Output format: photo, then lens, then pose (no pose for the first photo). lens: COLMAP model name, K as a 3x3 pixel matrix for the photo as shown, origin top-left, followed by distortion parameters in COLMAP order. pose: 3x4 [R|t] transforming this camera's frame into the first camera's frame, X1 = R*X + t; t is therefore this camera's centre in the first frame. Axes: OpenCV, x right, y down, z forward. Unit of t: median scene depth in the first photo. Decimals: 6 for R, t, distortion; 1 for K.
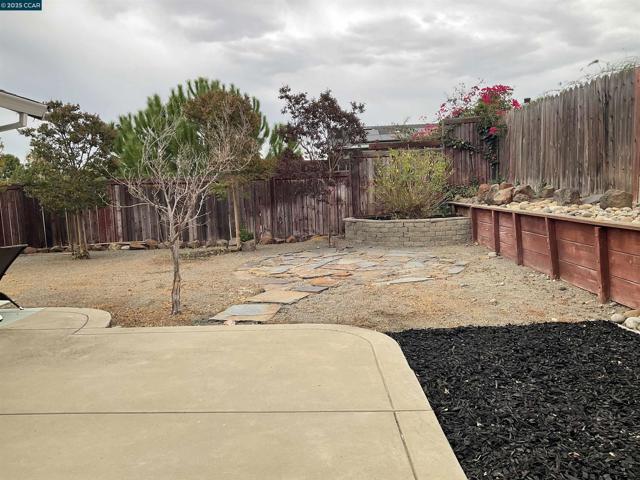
lens RADIAL K [[525.2, 0, 320.0], [0, 525.2, 240.0], [0, 0, 1]] dist [0.093476, -0.194069]
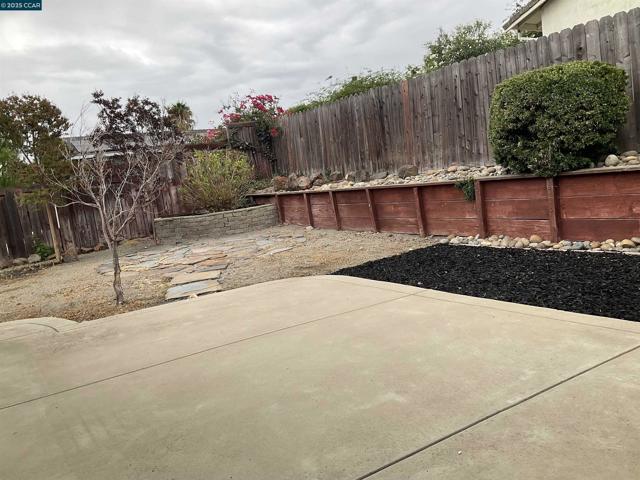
lens RADIAL K [[525.2, 0, 320.0], [0, 525.2, 240.0], [0, 0, 1]] dist [0.093476, -0.194069]
pose [[0.833990, -0.133003, 0.535509, -0.292001], [0.143939, 0.989352, 0.021556, 0.028527], [-0.532674, 0.059103, 0.844254, -0.060959]]
